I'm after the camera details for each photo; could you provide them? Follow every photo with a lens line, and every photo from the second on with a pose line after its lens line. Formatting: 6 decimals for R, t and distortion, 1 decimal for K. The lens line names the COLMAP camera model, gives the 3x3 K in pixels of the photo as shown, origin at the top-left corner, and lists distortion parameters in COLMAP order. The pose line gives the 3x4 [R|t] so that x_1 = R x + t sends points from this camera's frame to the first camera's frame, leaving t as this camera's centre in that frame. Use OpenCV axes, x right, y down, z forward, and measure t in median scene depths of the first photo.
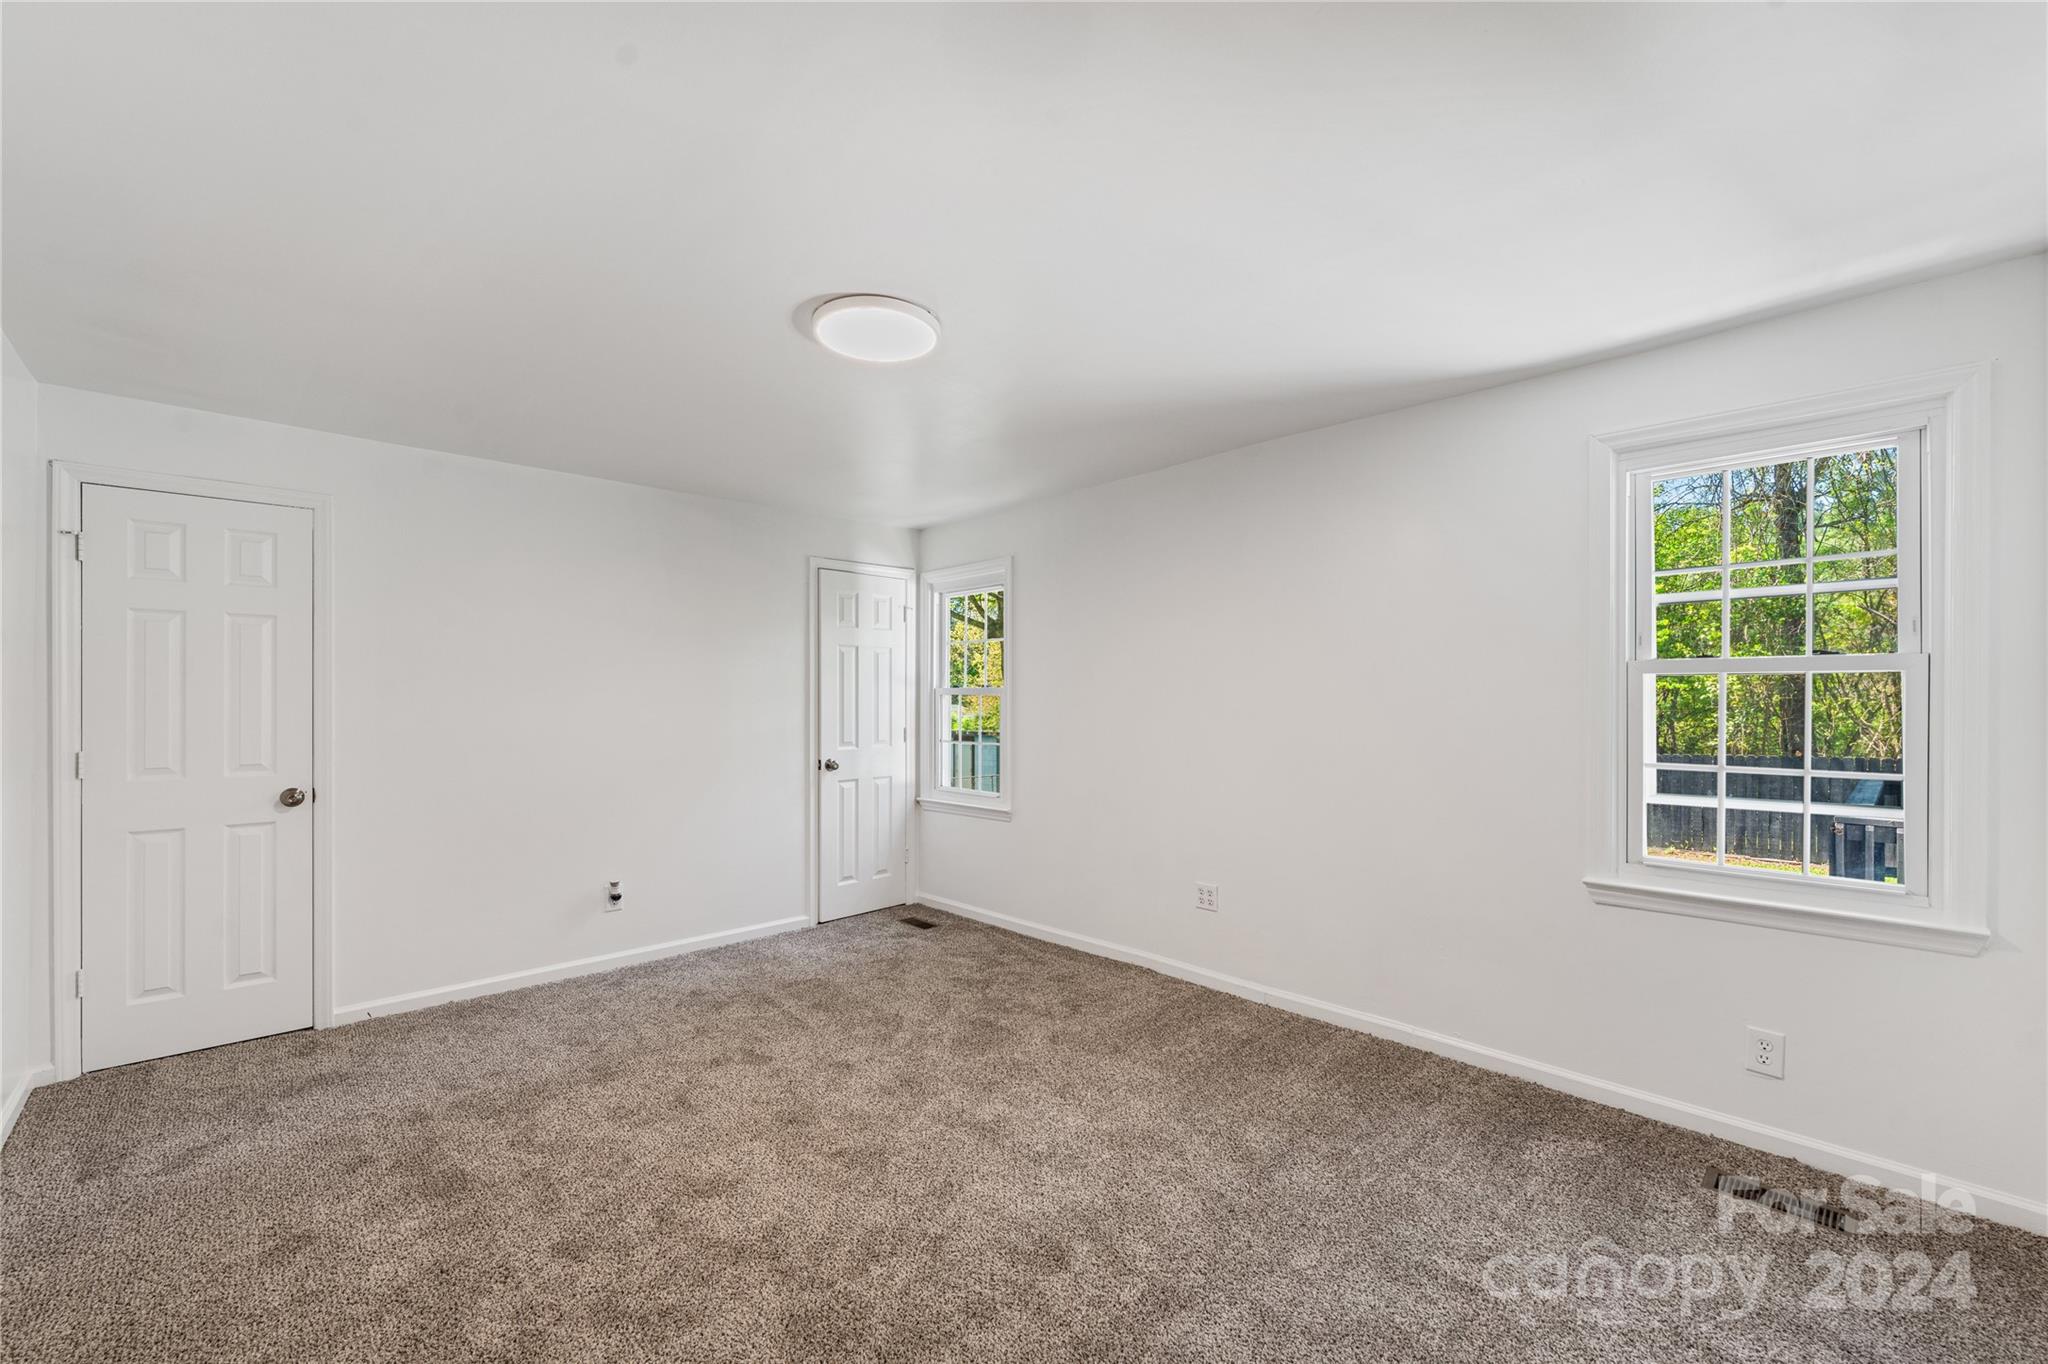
lens RADIAL K [[824.5, 0, 1019.9], [0, 824.5, 685.3], [0, 0, 1]] dist [0.000175, 0.000040]
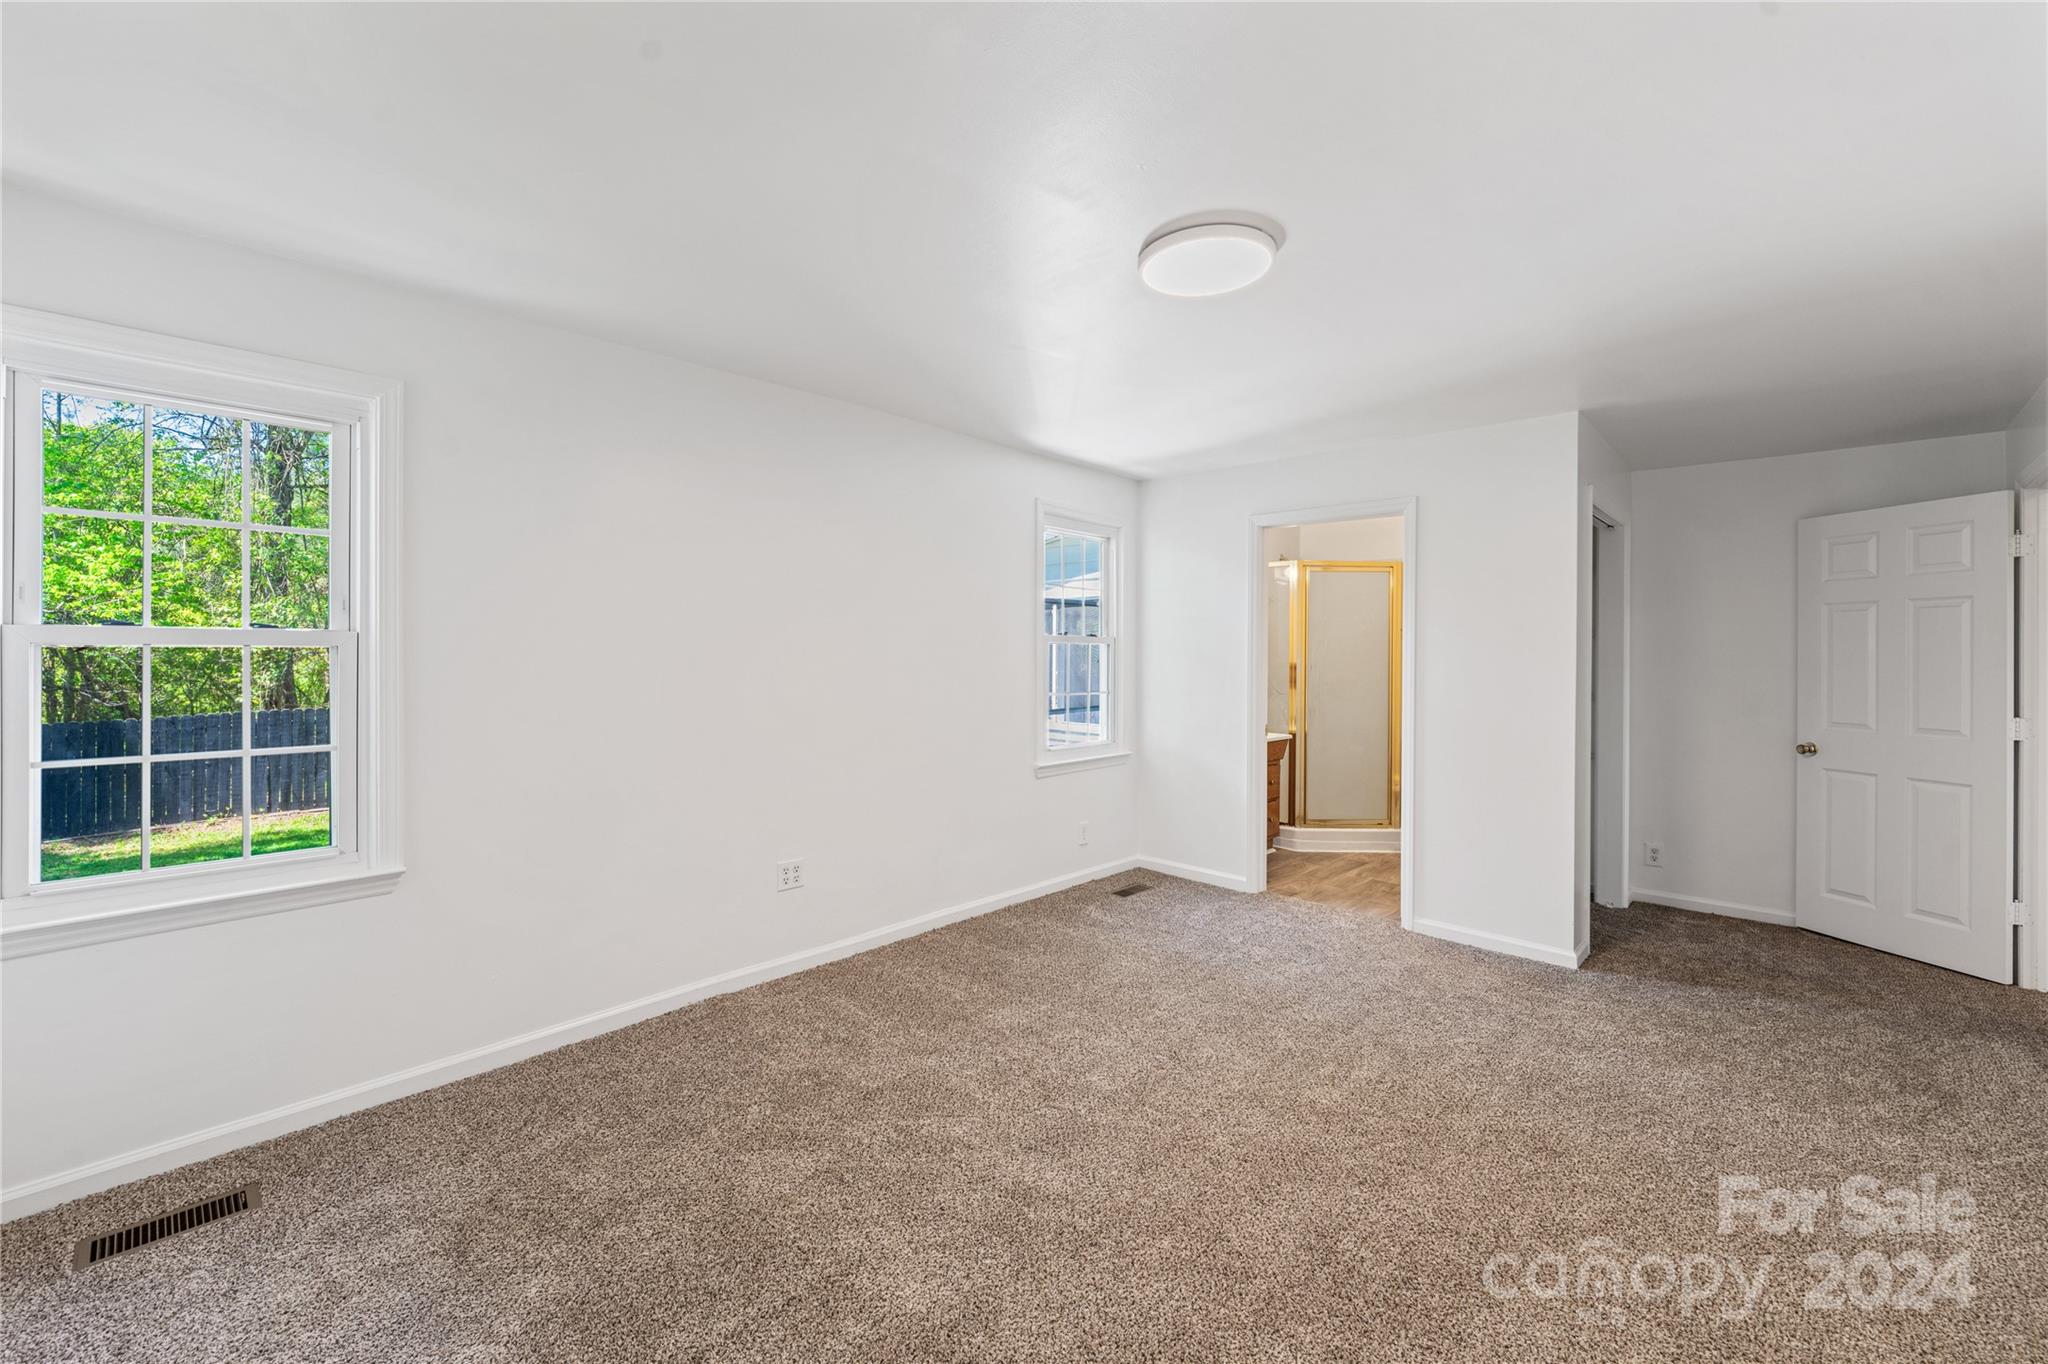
lens RADIAL K [[824.5, 0, 967.2], [0, 824.5, 675.5], [0, 0, 1]] dist [0.000175, 0.000040]
pose [[-0.022766, -0.002904, 0.999737, -0.680443], [-0.002064, 0.999994, 0.002857, 0.036042], [-0.999739, -0.001998, -0.022772, 0.830818]]
